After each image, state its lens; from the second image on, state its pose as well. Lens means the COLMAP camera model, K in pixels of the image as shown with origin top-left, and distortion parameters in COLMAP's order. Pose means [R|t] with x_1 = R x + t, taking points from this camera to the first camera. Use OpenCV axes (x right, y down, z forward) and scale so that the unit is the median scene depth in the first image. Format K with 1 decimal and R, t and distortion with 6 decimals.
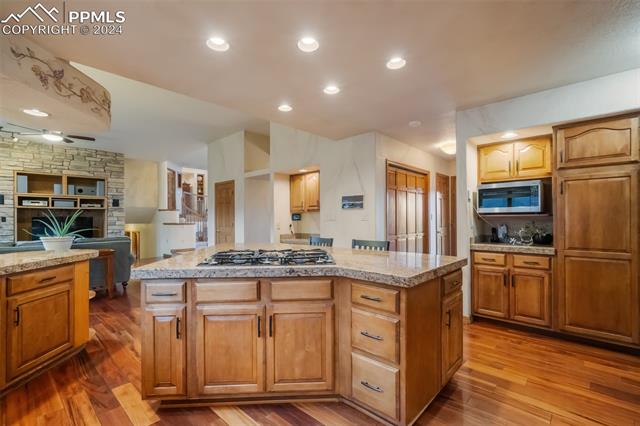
lens RADIAL K [[290.8, 0, 319.2], [0, 290.8, 216.2], [0, 0, 1]] dist [0.001949, 0.000198]
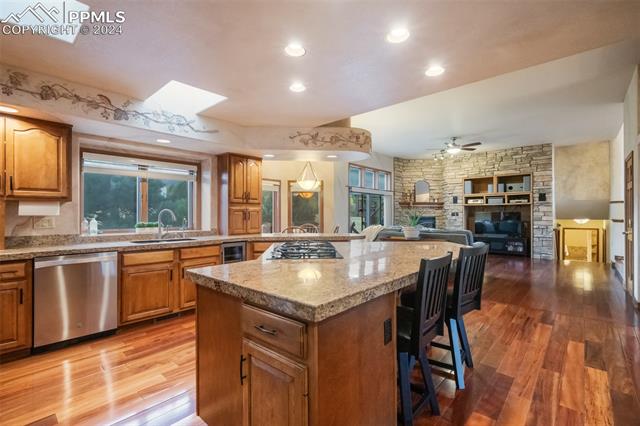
lens RADIAL K [[290.8, 0, 319.6], [0, 290.8, 214.7], [0, 0, 1]] dist [0.001949, 0.000198]
pose [[0.012451, 0.004936, -0.999910, 0.256376], [0.010464, 0.999932, 0.005067, -0.000552], [0.999868, -0.010526, 0.012398, 0.274342]]
